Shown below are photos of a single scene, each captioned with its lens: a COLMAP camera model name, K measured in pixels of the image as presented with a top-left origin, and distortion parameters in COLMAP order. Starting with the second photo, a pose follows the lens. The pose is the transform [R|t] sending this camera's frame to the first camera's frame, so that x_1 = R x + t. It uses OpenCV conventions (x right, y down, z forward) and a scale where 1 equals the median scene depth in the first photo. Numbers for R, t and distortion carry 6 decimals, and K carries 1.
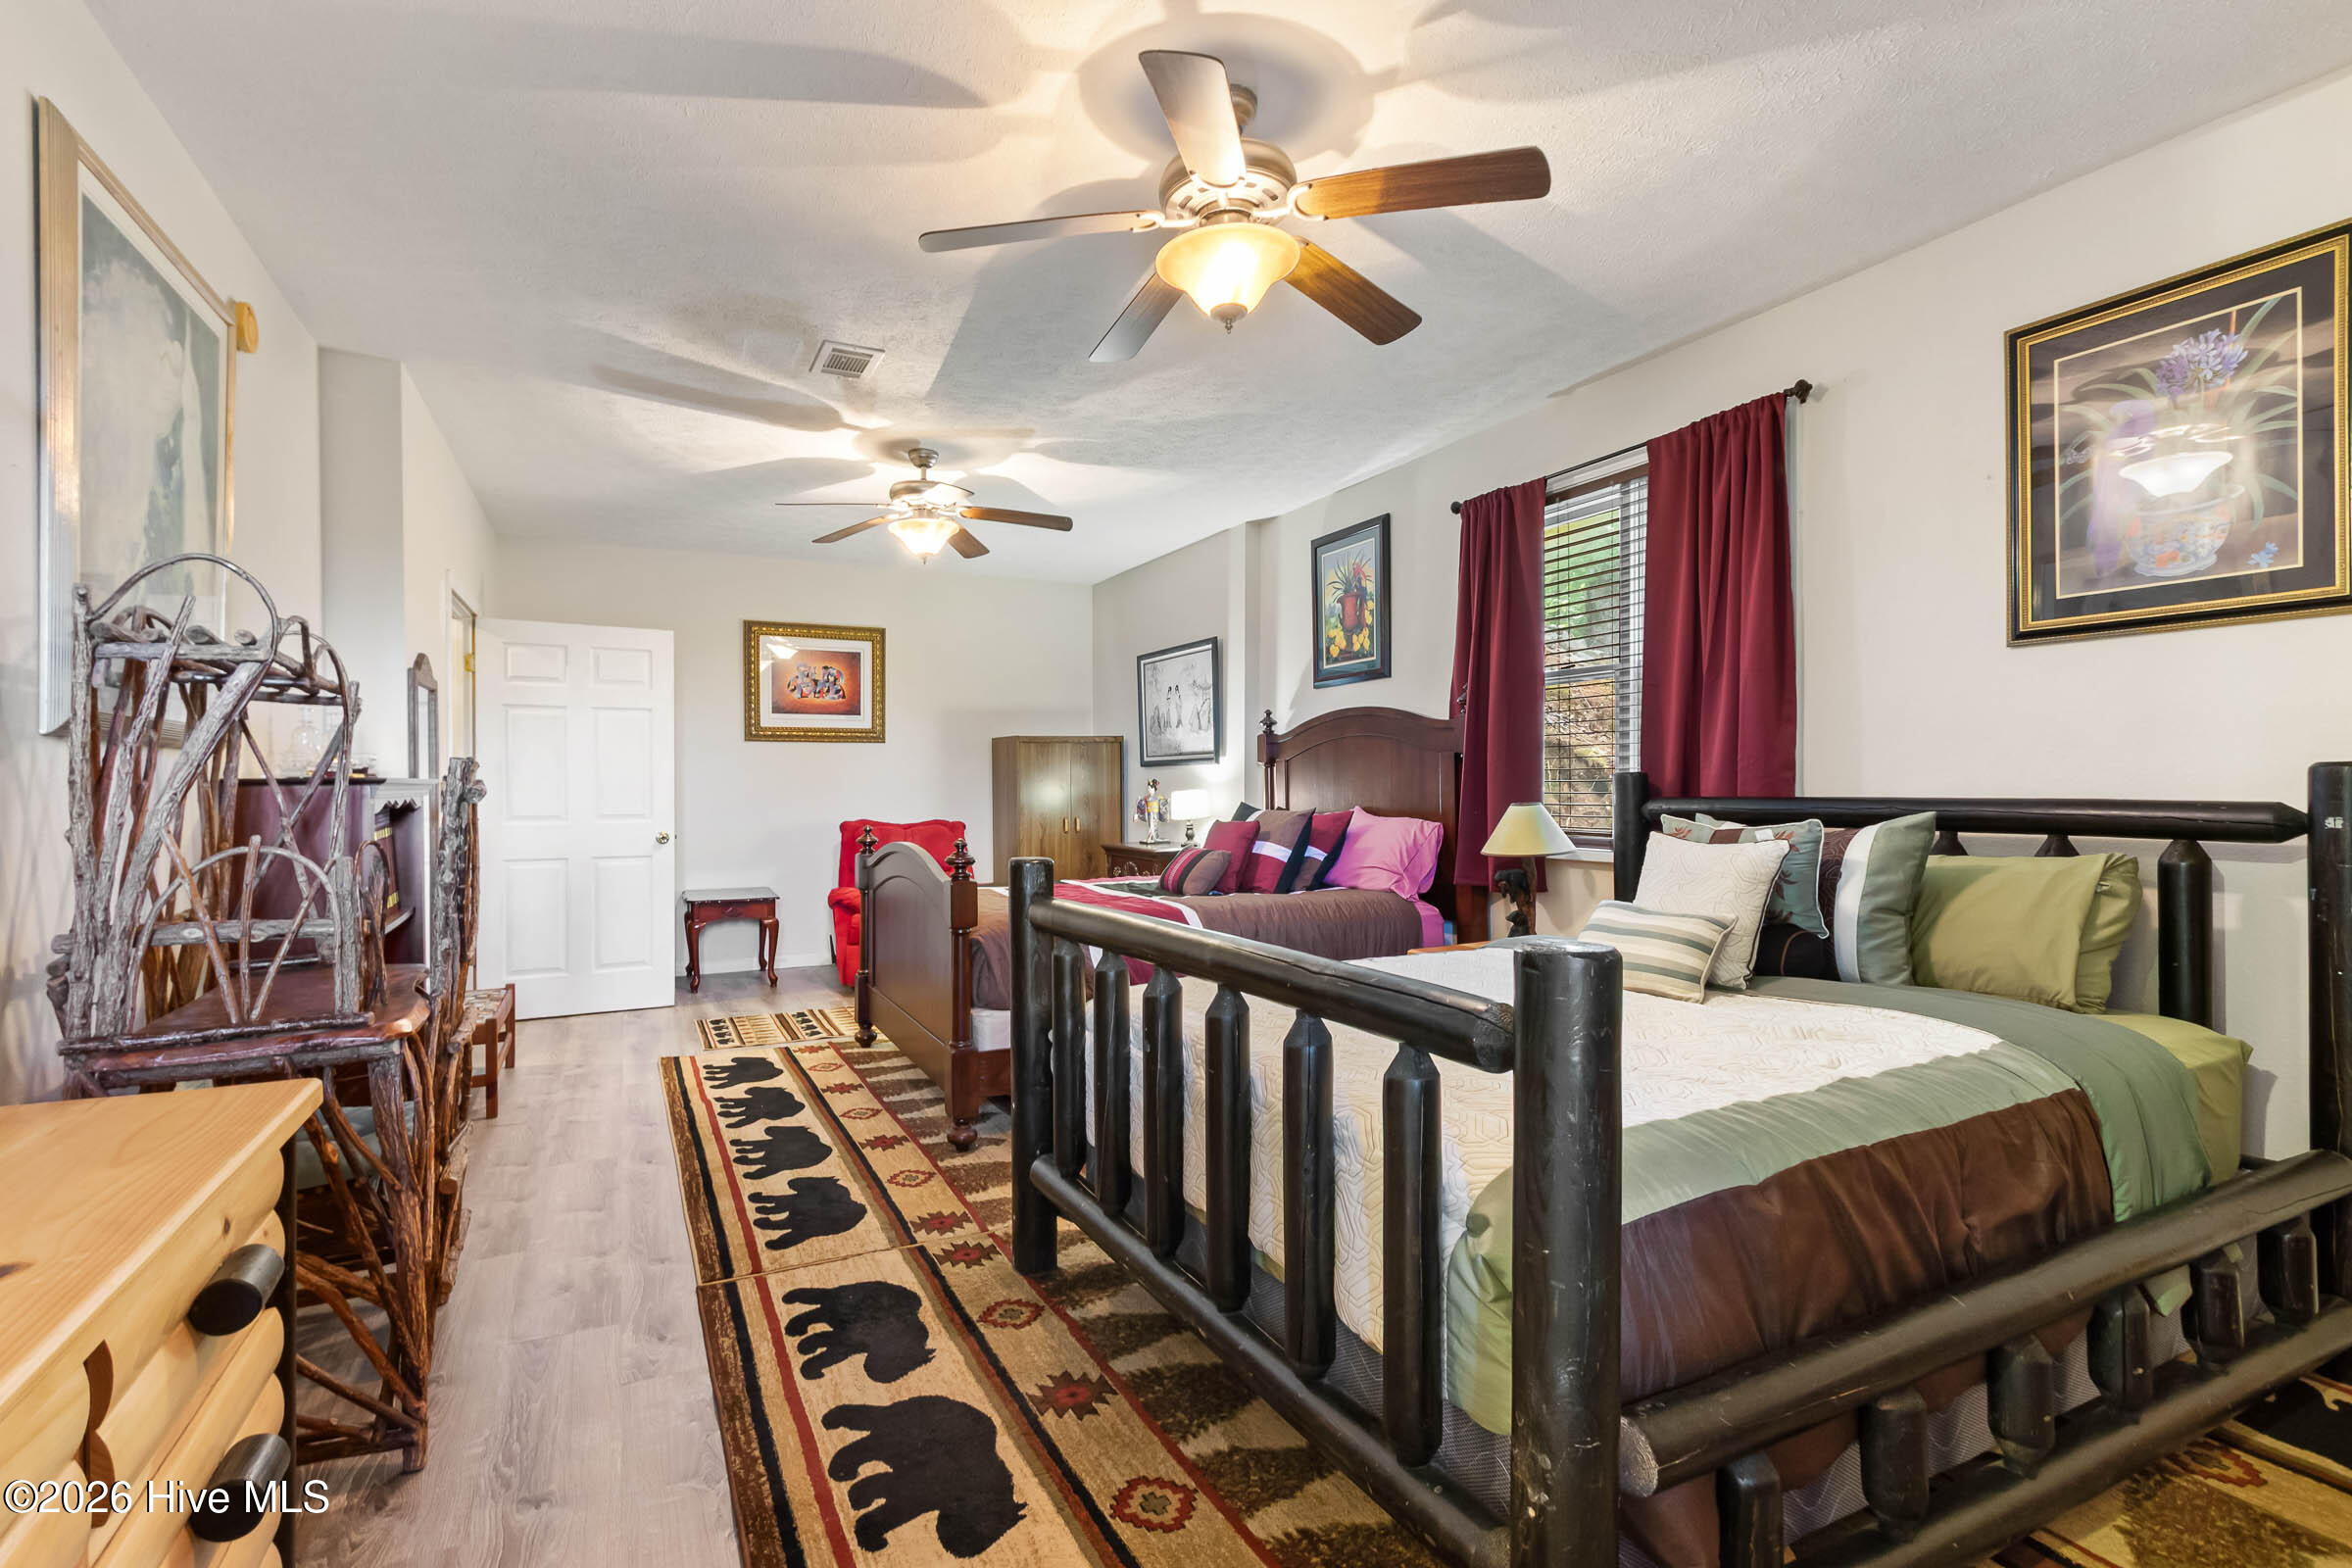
lens RADIAL K [[1069.3, 0, 1157.2], [0, 1069.3, 777.1], [0, 0, 1]] dist [-0.000727, 0.000622]
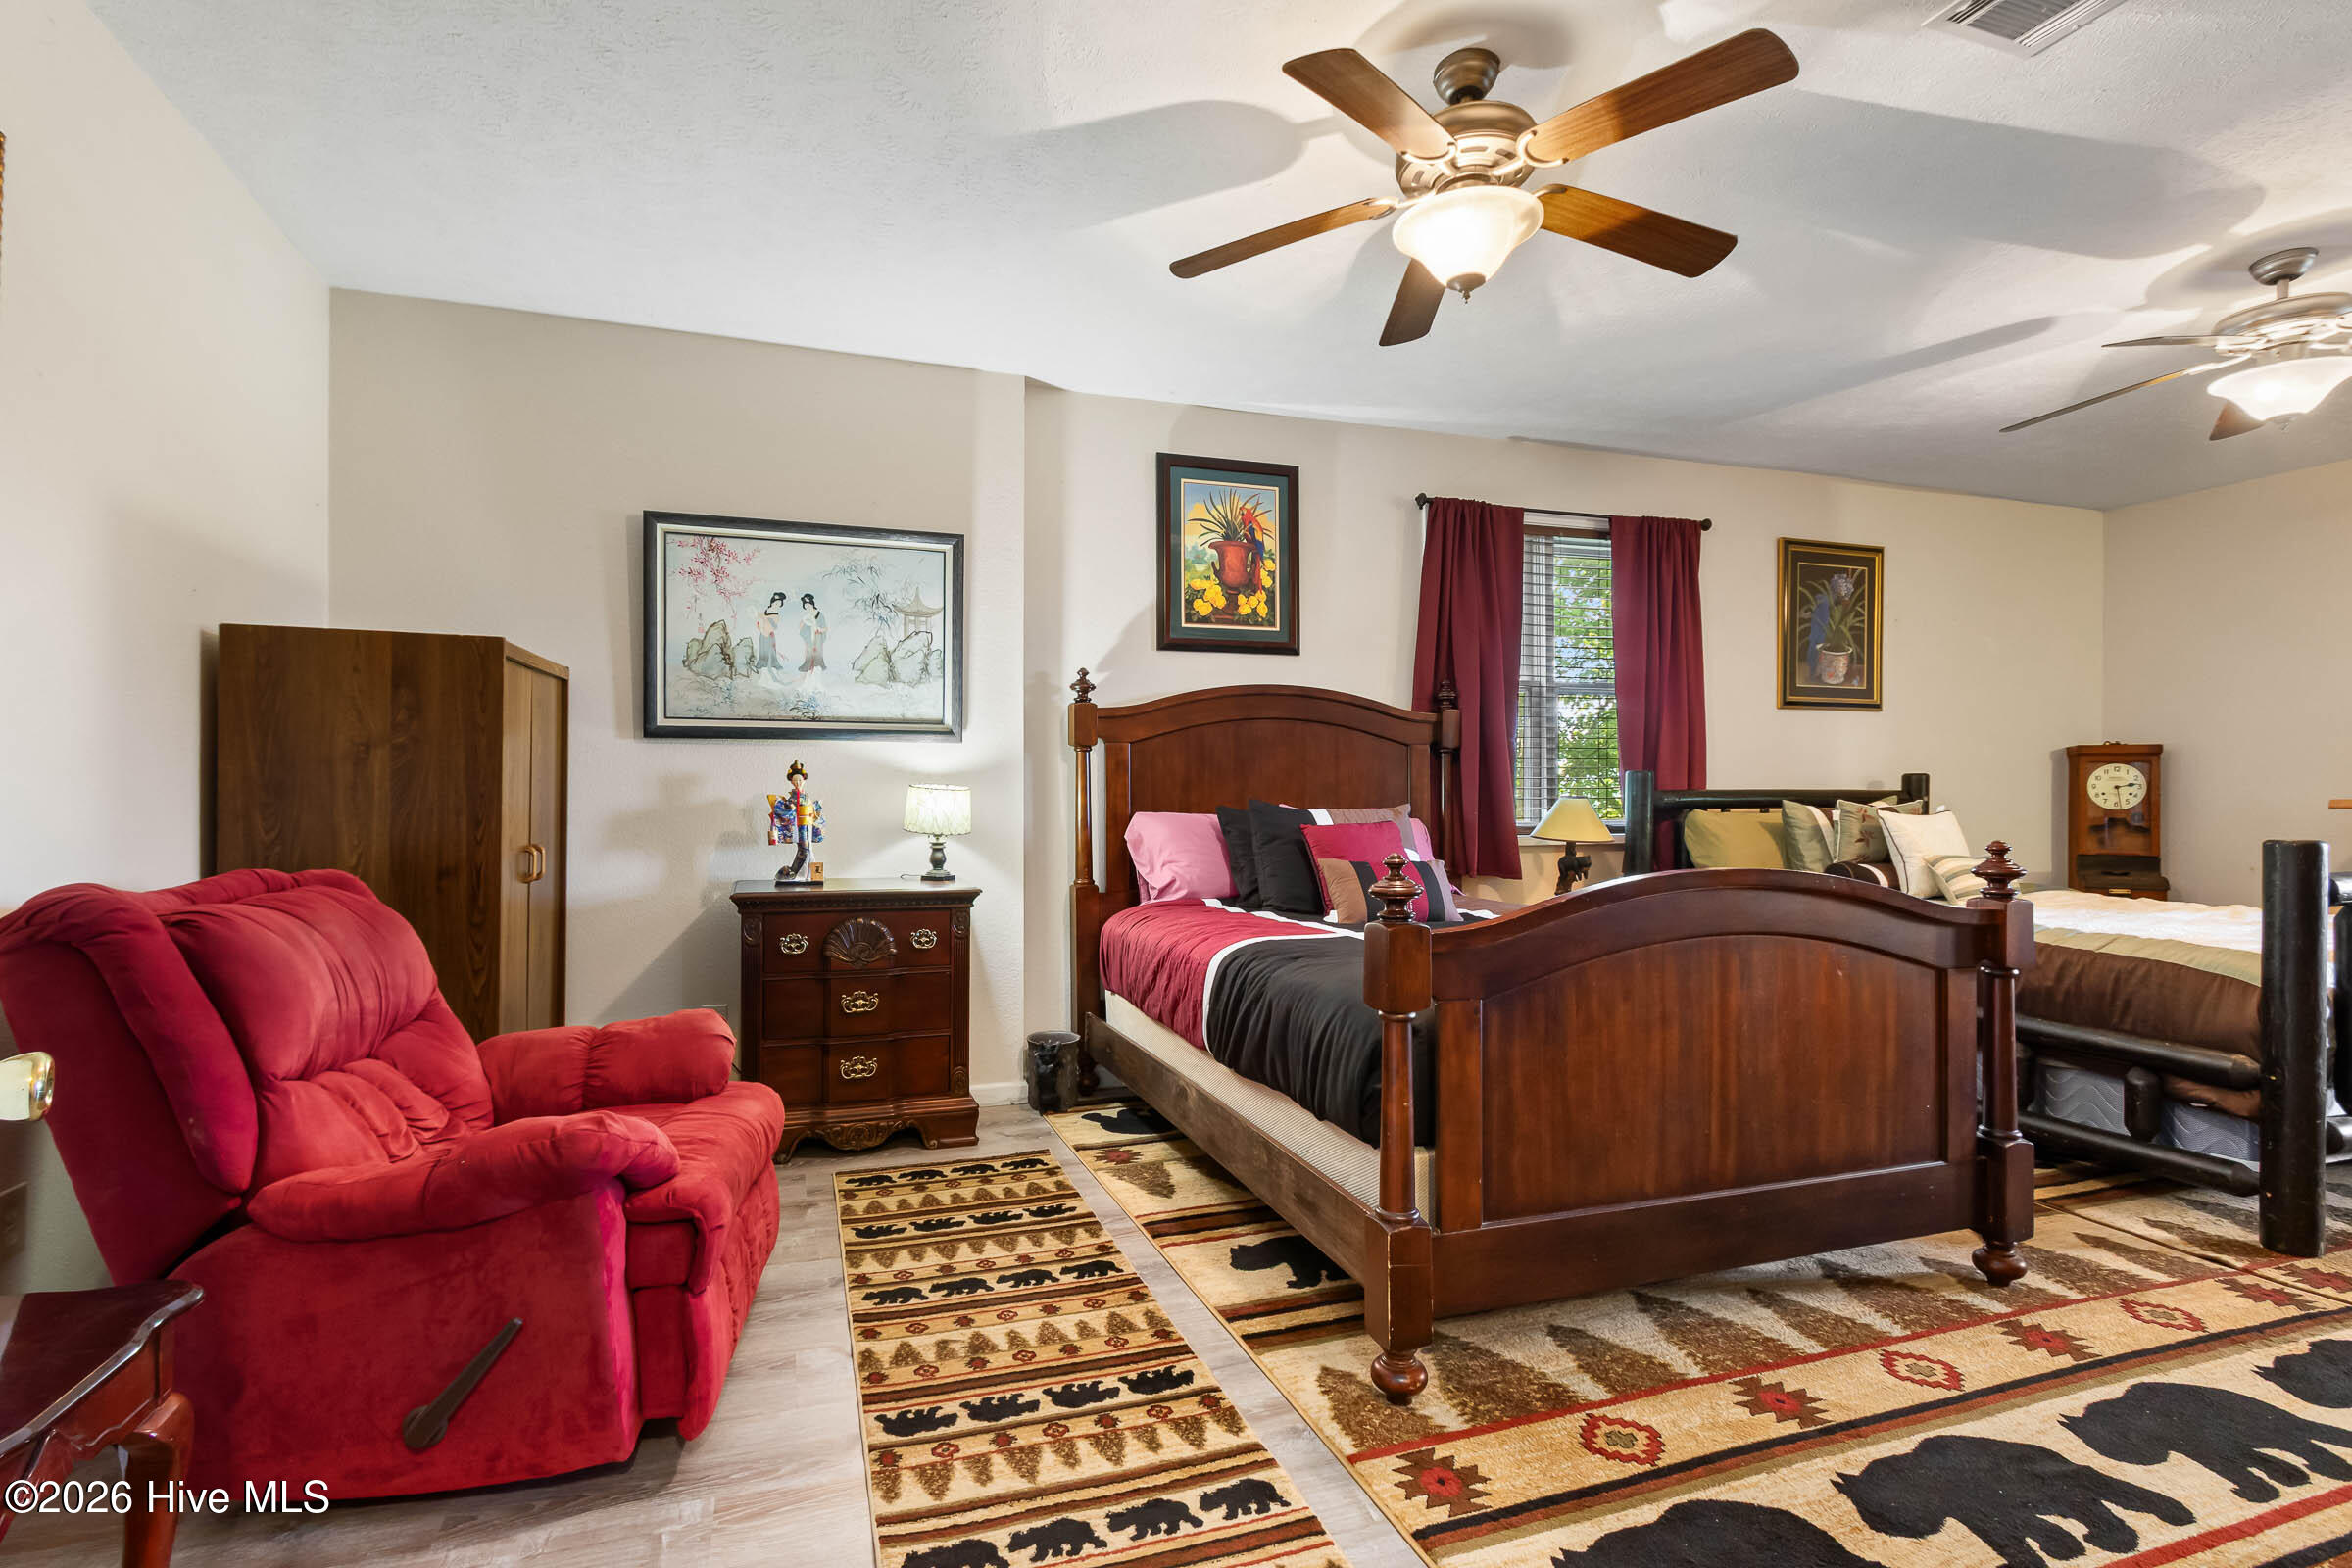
lens RADIAL K [[1069.3, 0, 1157.2], [0, 1069.3, 777.1], [0, 0, 1]] dist [-0.000727, 0.000622]
pose [[0.157052, 0.022054, 0.987344, -0.658037], [-0.007956, 0.999746, -0.021065, 0.024962], [-0.987558, -0.004547, 0.157187, 0.977456]]
